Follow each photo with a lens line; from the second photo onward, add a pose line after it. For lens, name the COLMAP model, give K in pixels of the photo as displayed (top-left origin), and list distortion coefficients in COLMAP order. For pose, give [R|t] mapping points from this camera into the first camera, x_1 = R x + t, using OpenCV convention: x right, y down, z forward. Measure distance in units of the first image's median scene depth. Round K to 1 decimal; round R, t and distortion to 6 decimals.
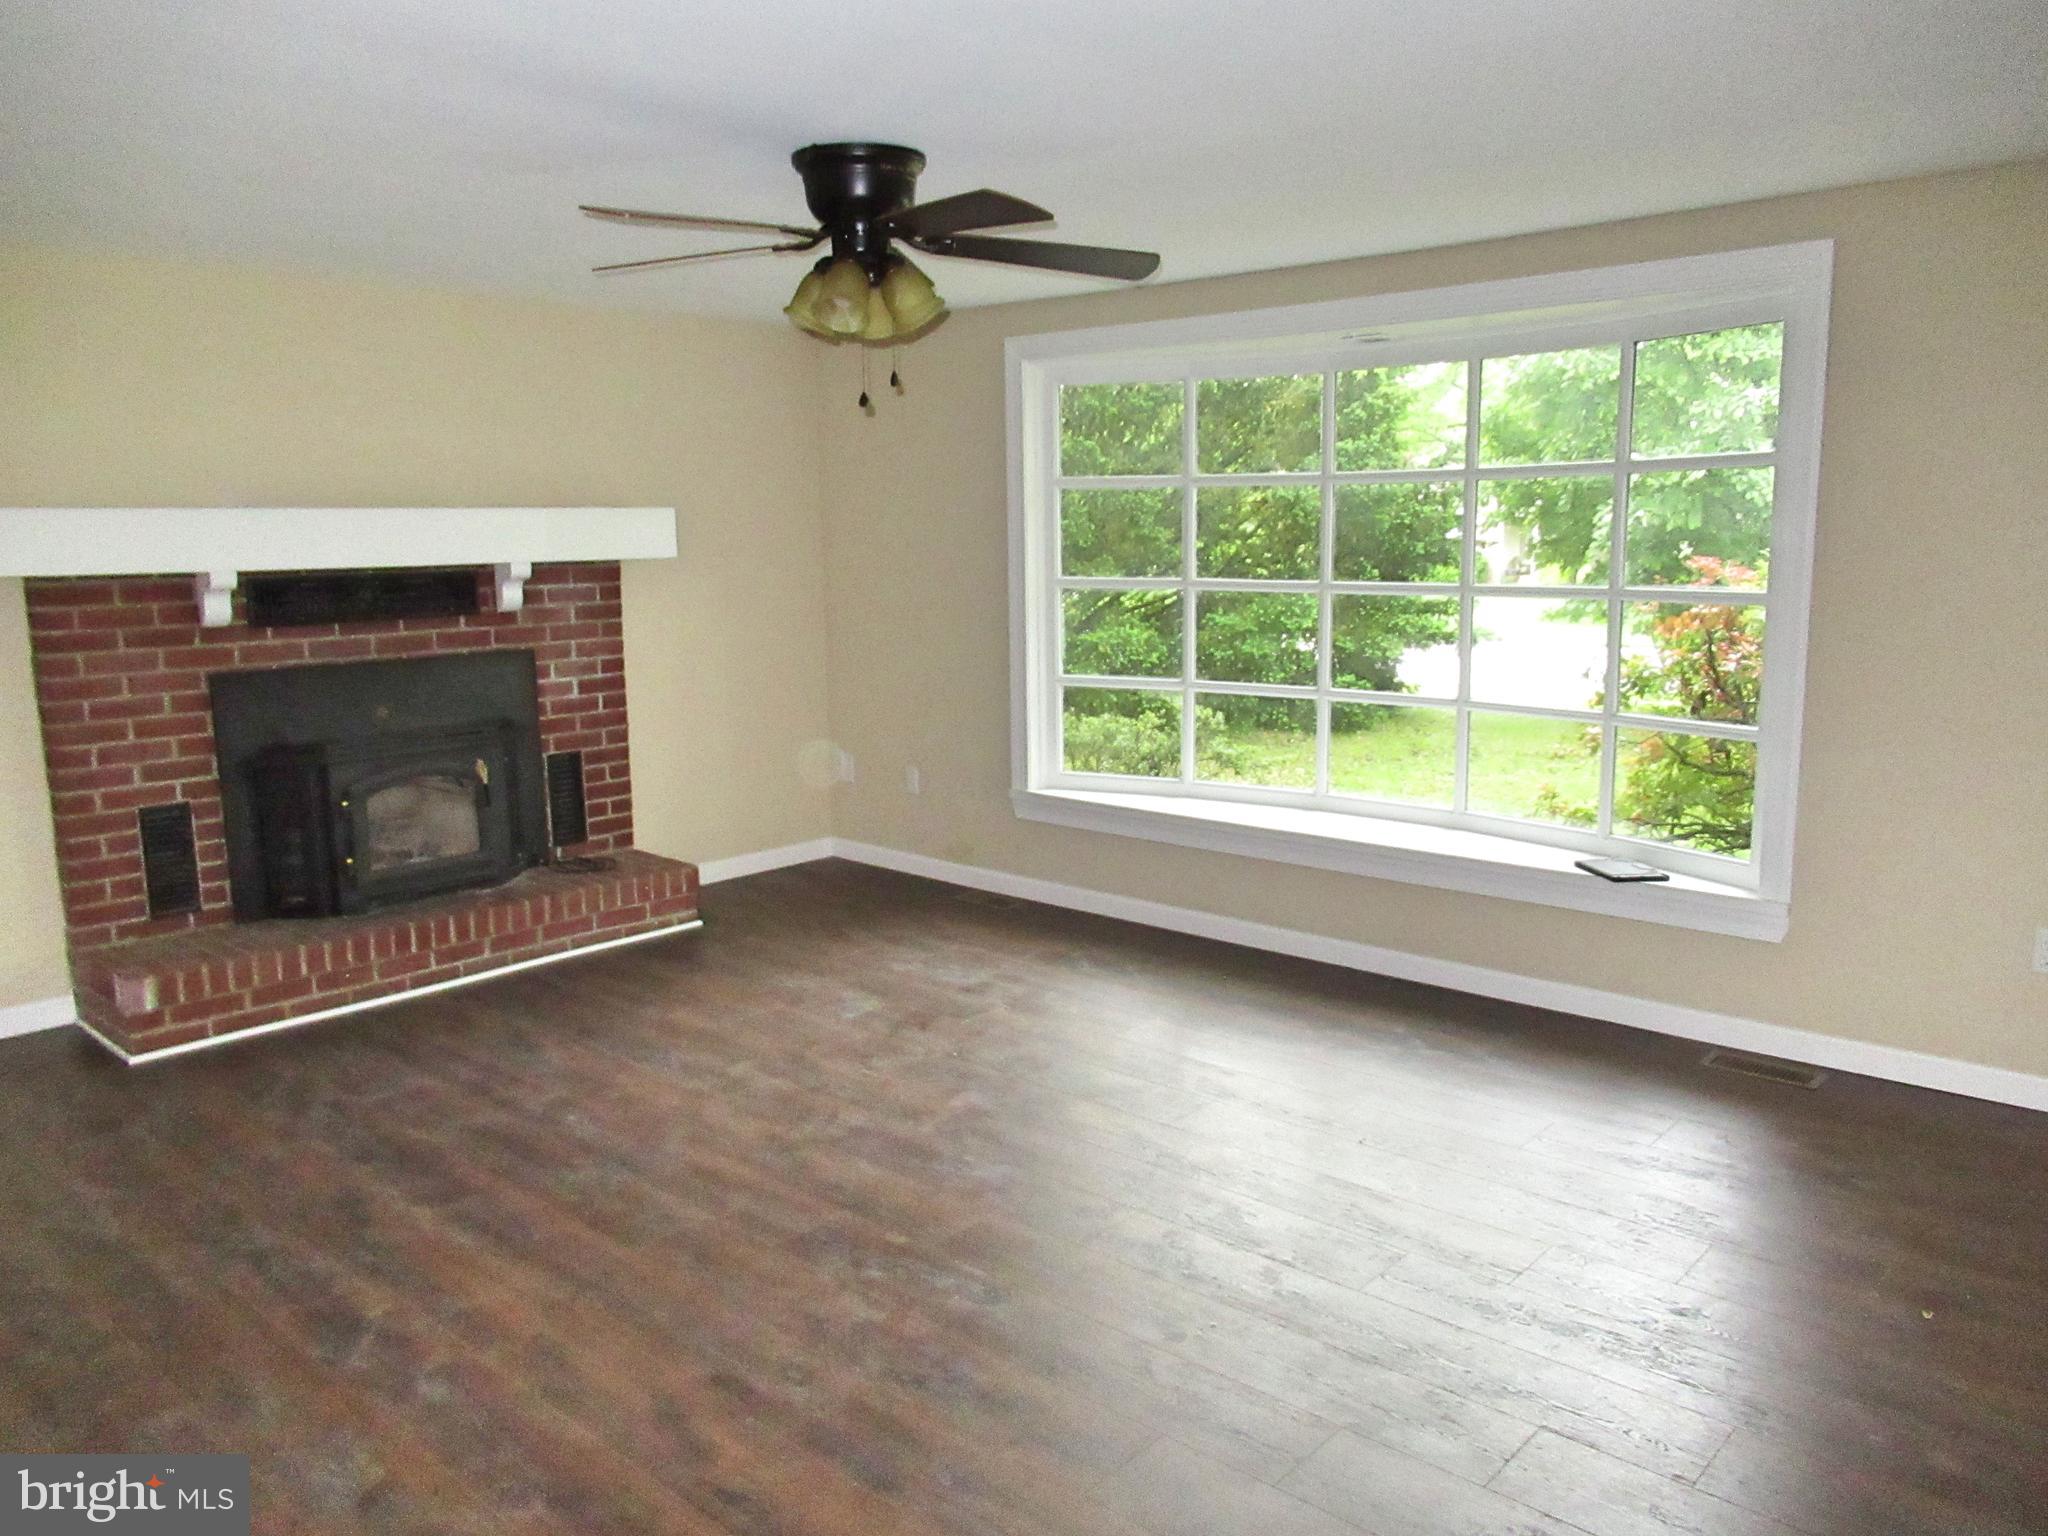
lens RADIAL K [[1522.8, 0, 1023.4], [0, 1522.8, 775.2], [0, 0, 1]] dist [-0.000829, -0.005483]
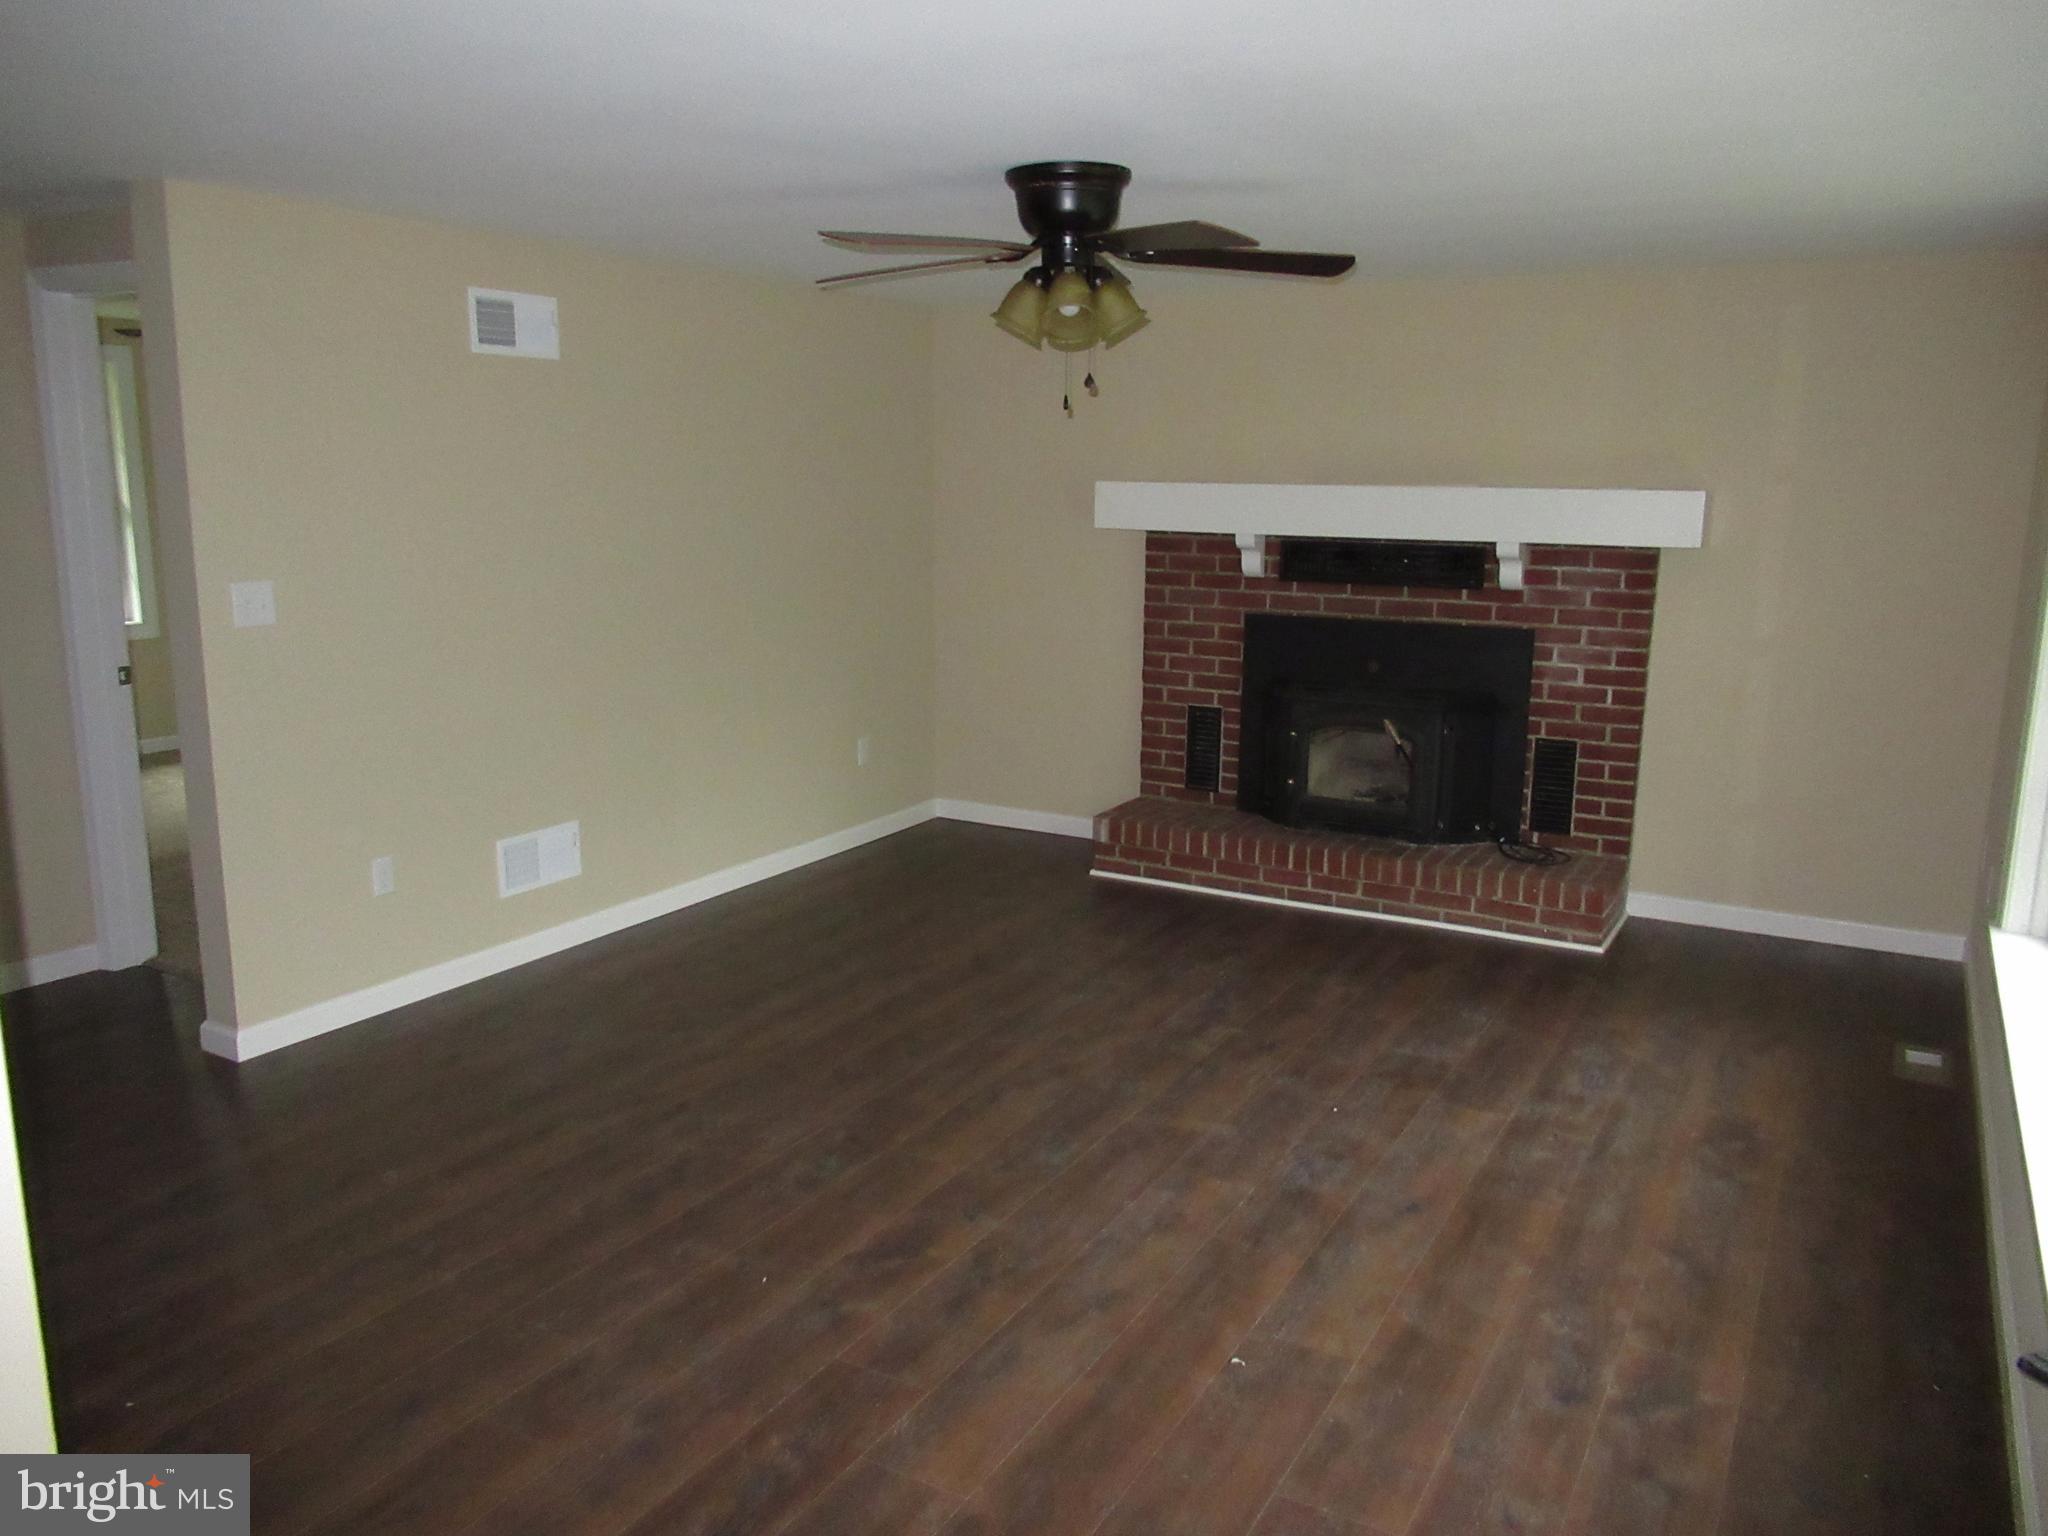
lens RADIAL K [[1522.8, 0, 1022.0], [0, 1522.8, 762.1], [0, 0, 1]] dist [-0.000829, -0.005483]
pose [[0.215386, 0.196883, -0.956476, 0.646651], [-0.172715, 0.971704, 0.161124, -0.114028], [0.961134, 0.130494, 0.243296, 0.503245]]
